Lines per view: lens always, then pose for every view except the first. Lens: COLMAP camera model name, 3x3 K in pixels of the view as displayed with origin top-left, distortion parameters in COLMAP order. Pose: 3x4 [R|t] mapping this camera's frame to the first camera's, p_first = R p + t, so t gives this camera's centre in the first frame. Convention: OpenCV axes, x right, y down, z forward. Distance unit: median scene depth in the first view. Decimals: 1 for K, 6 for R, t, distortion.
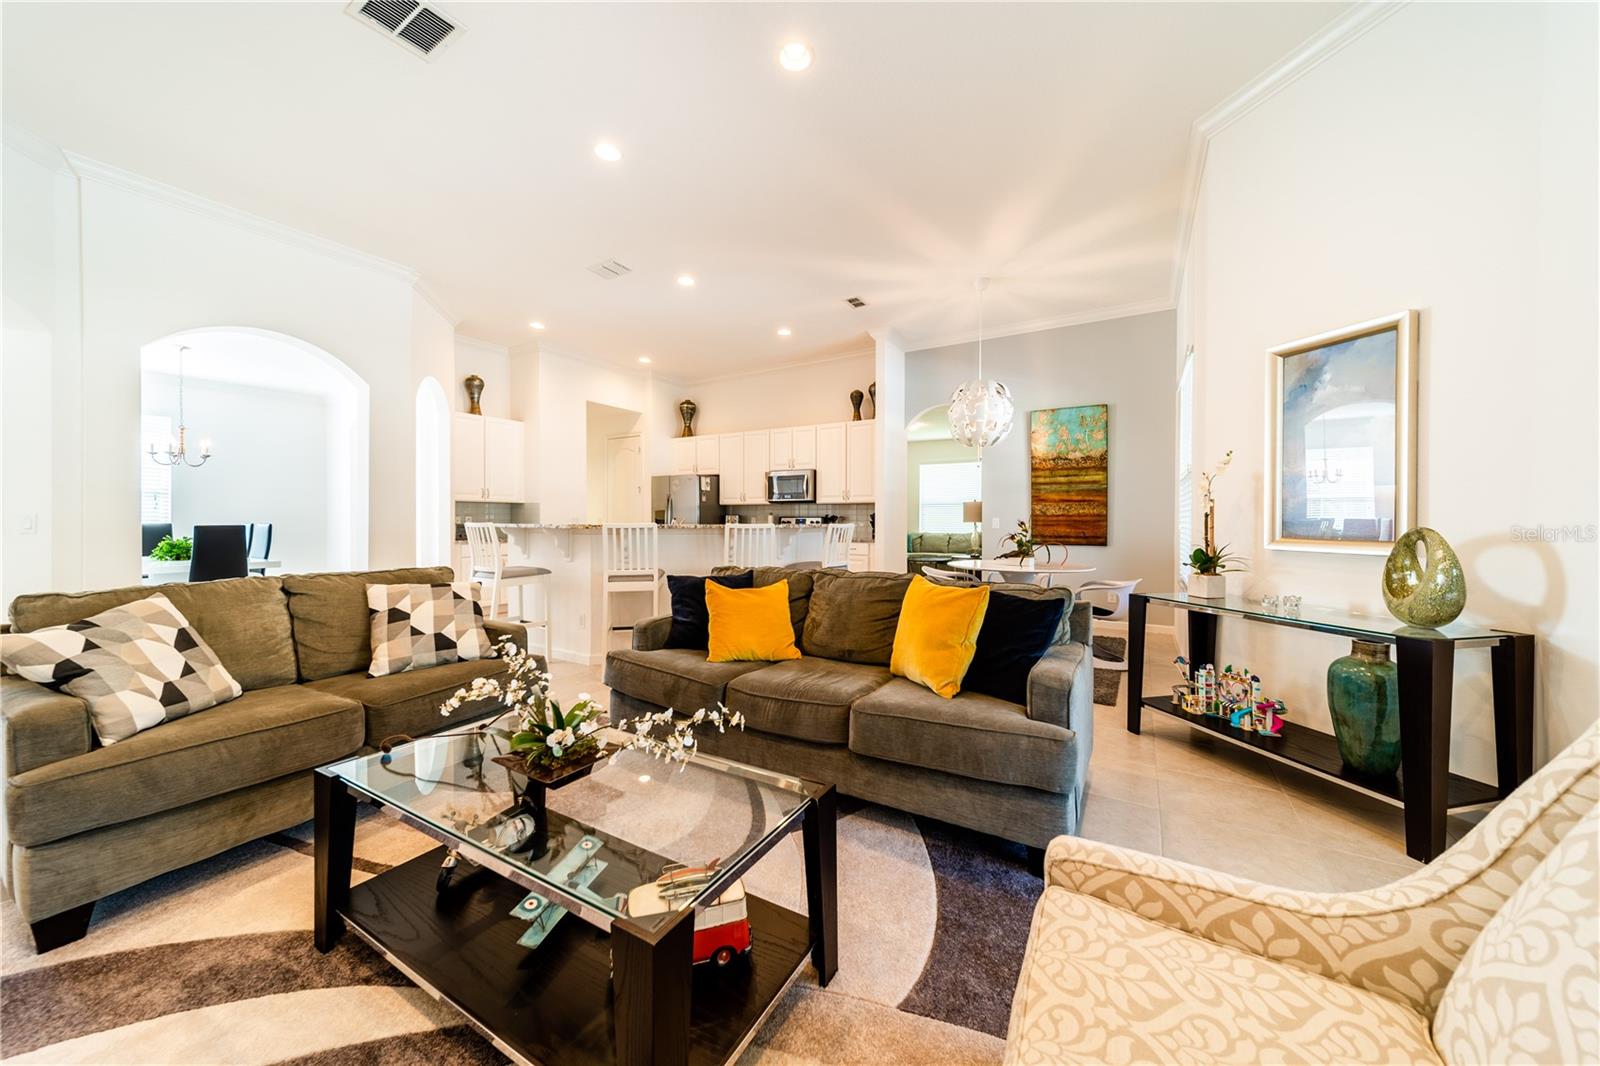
lens RADIAL K [[567.9, 0, 788.6], [0, 567.9, 518.9], [0, 0, 1]] dist [0.007754, -0.000561]
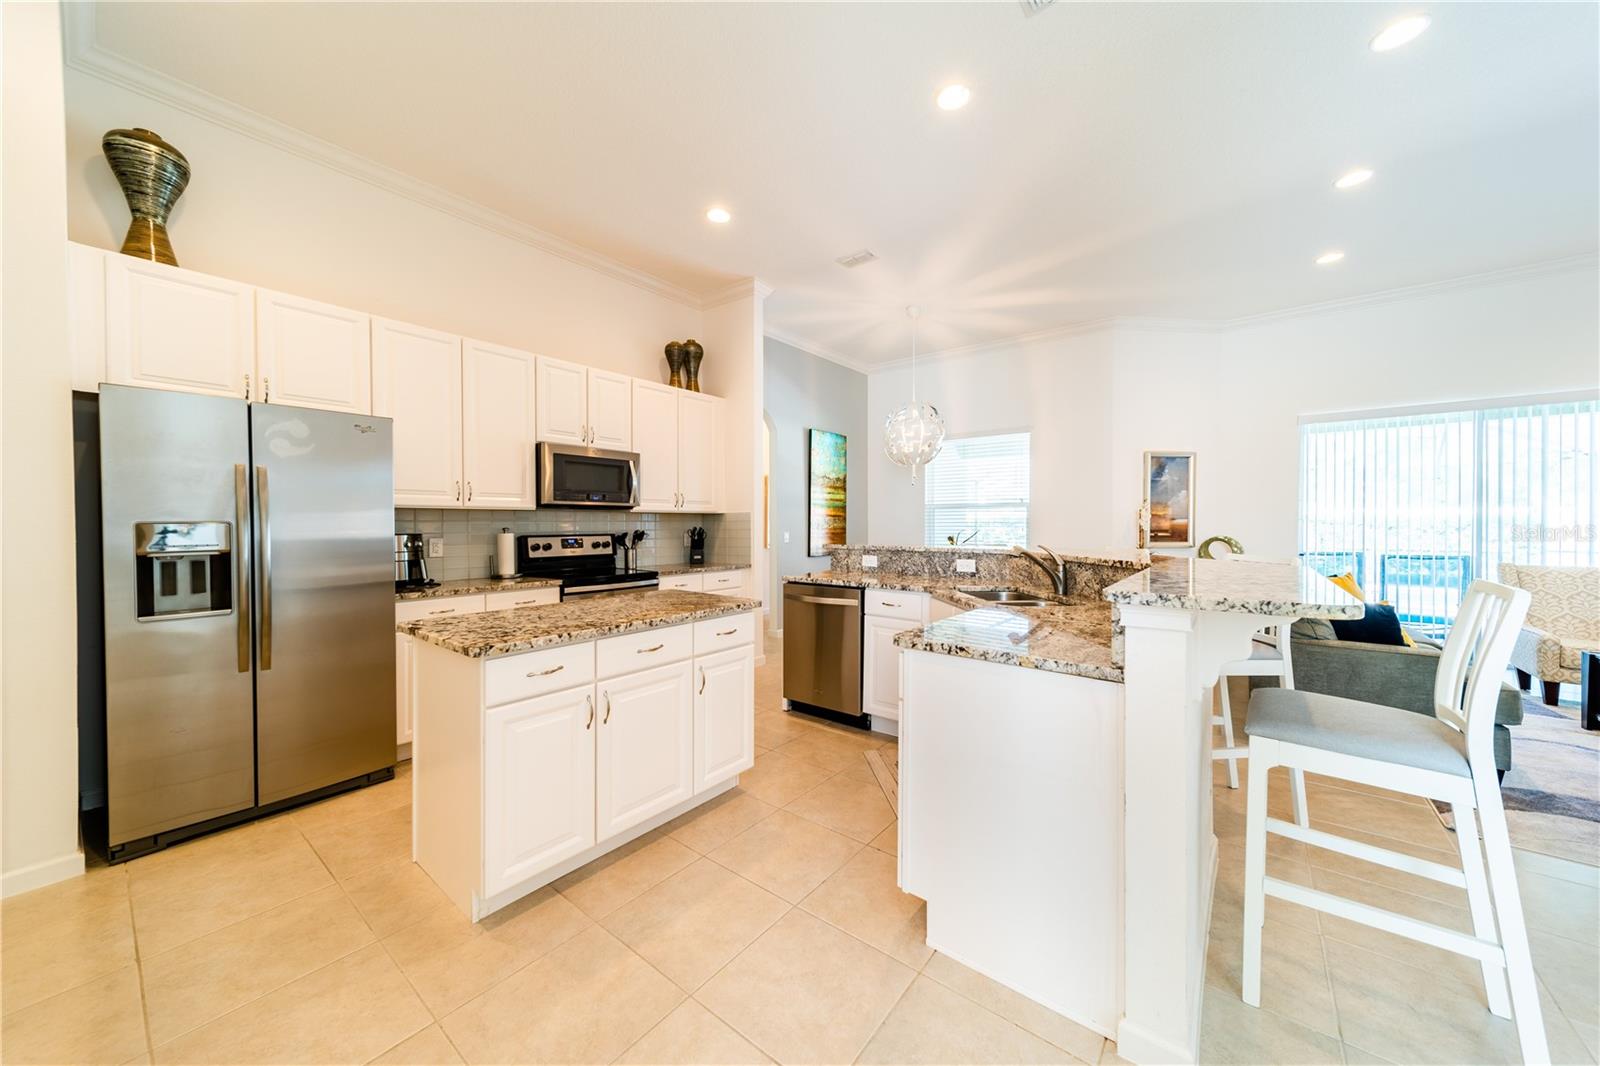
lens RADIAL K [[567.9, 0, 806.3], [0, 567.9, 524.5], [0, 0, 1]] dist [0.007754, -0.000561]
pose [[0.110104, -0.006358, 0.993900, -0.528953], [-0.000386, 0.999979, 0.006439, -0.017899], [-0.993920, -0.001093, 0.110099, 0.781848]]
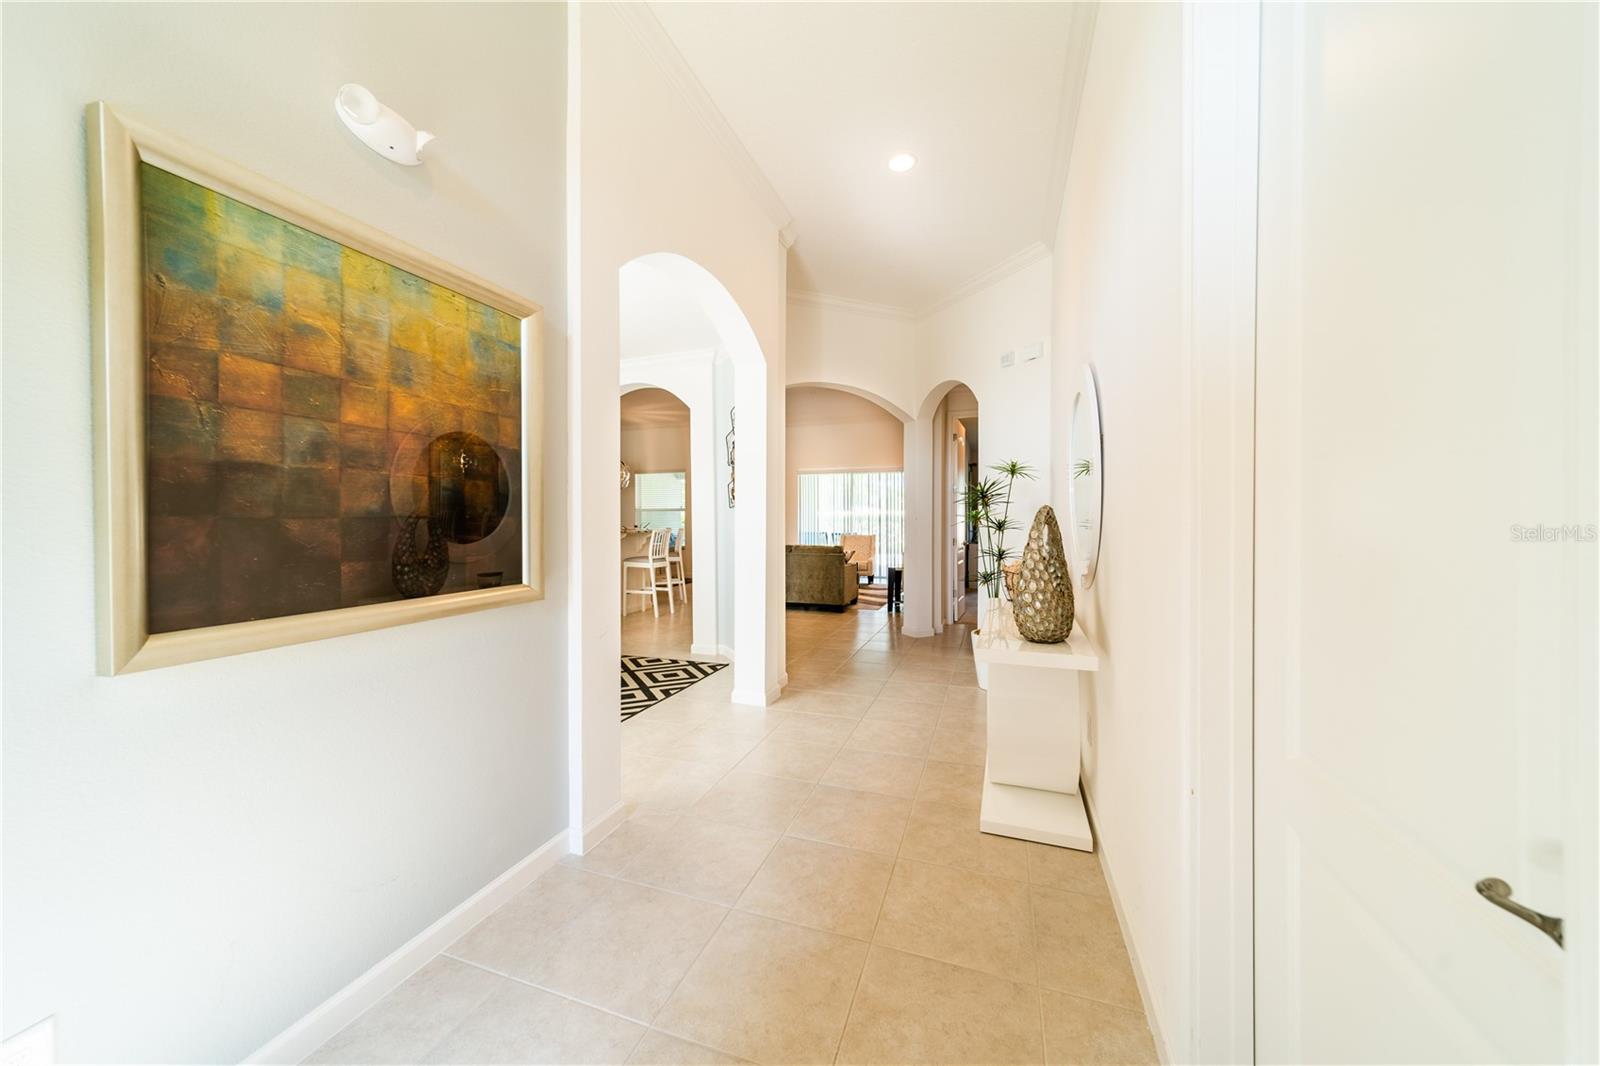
lens RADIAL K [[567.9, 0, 804.8], [0, 567.9, 516.8], [0, 0, 1]] dist [0.007754, -0.000561]
pose [[-0.218816, 0.001655, 0.975765, -1.352058], [0.001010, 0.999998, -0.001469, -0.018331], [-0.975766, 0.000664, -0.218818, 0.555445]]
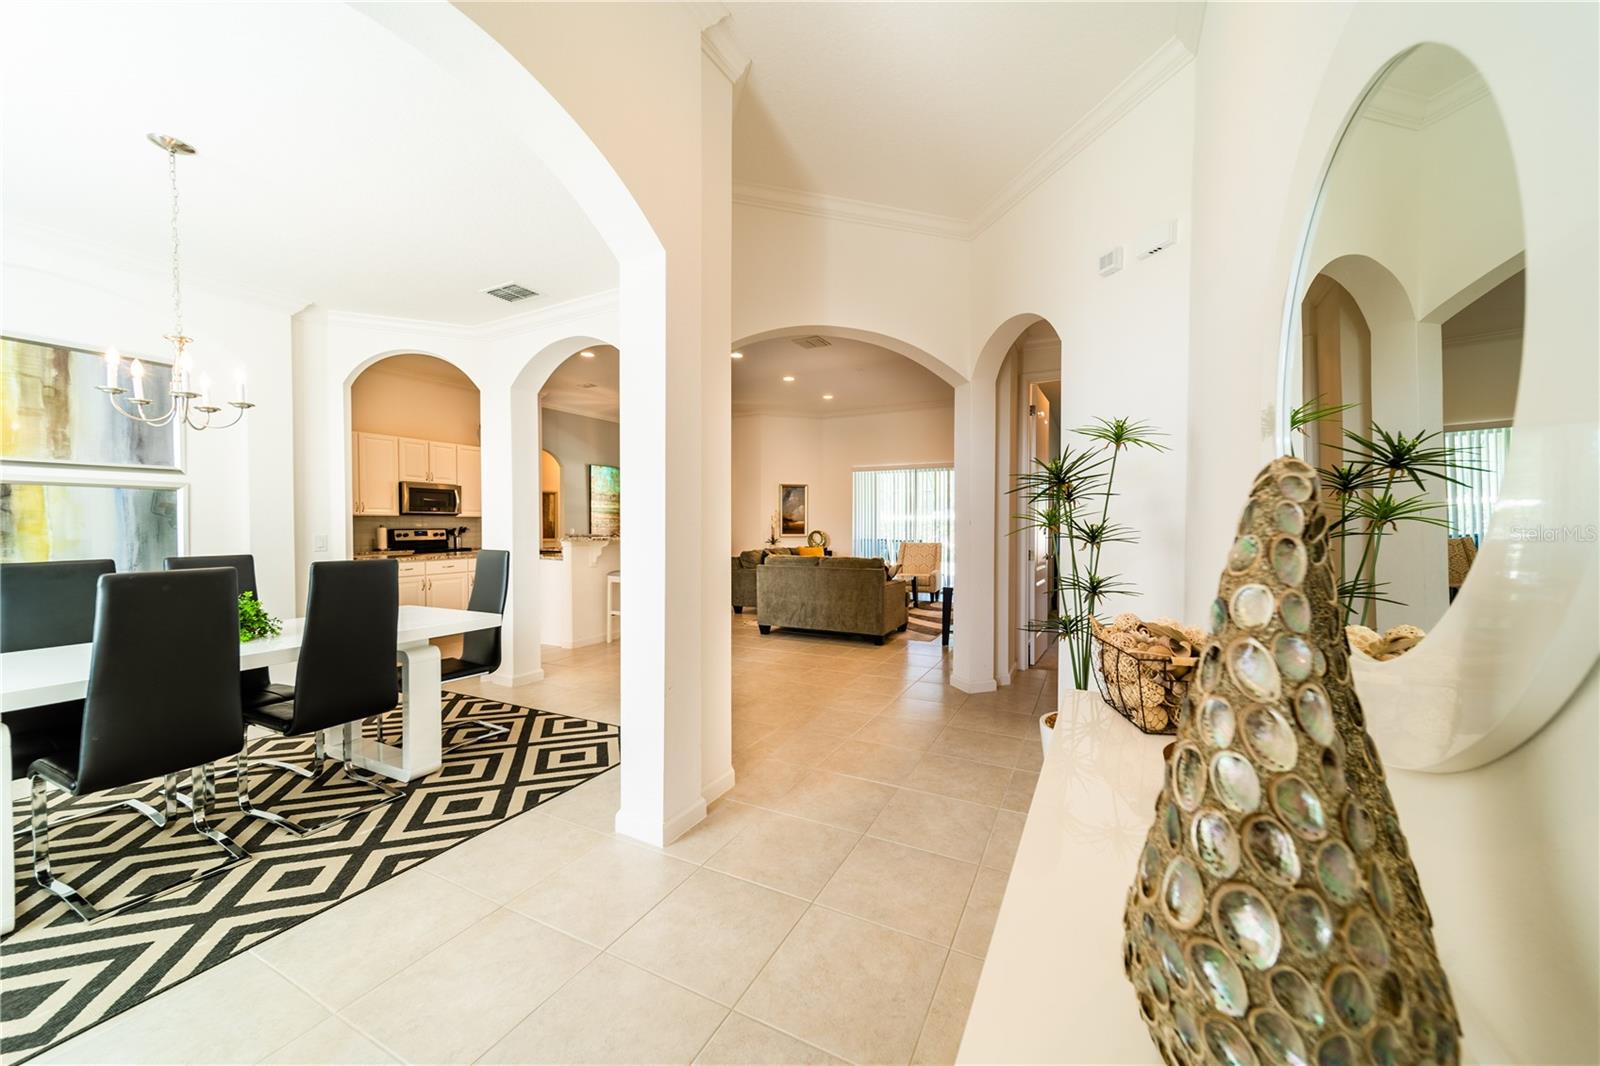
lens RADIAL K [[567.9, 0, 822.9], [0, 567.9, 529.1], [0, 0, 1]] dist [0.007754, -0.000561]
pose [[-0.096638, -0.012136, 0.995246, -1.141236], [-0.001066, 0.999926, 0.012089, -0.017359], [-0.995319, 0.000107, -0.096644, 0.421424]]
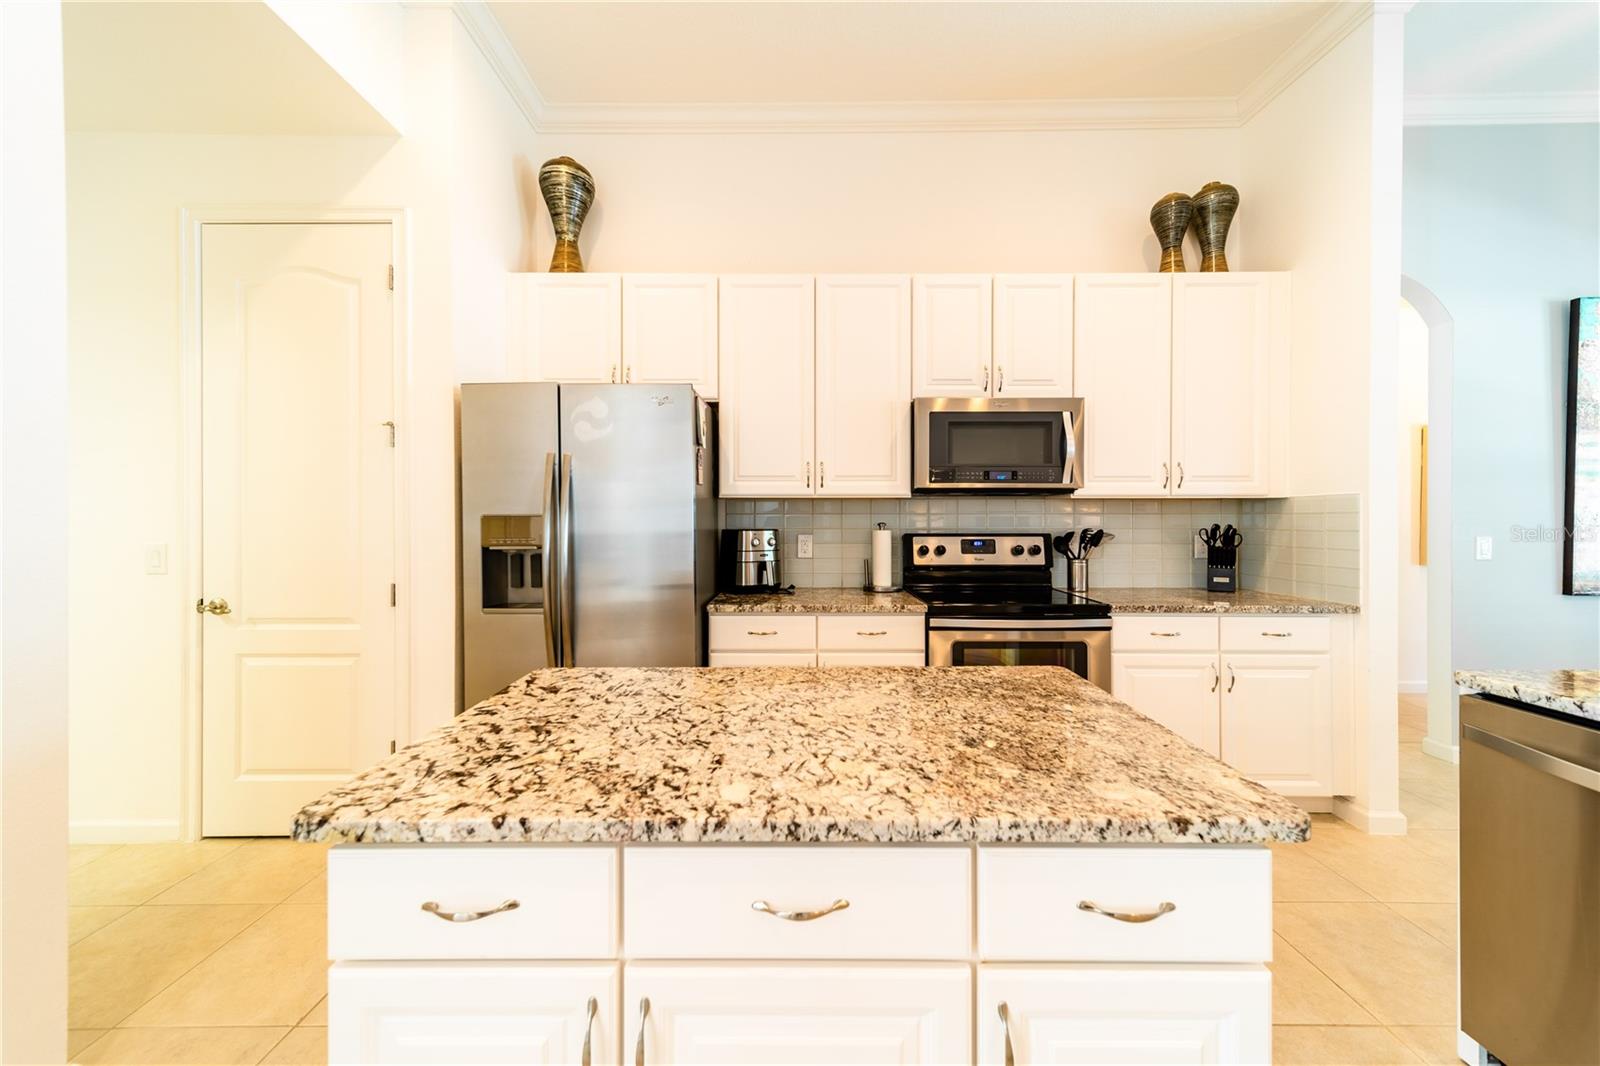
lens RADIAL K [[567.9, 0, 795.4], [0, 567.9, 519.2], [0, 0, 1]] dist [0.007754, -0.000561]
pose [[0.855023, -0.006293, 0.518551, -0.288360], [0.002076, 0.999960, 0.008713, -0.017385], [-0.518585, -0.006373, 0.855002, 0.814166]]
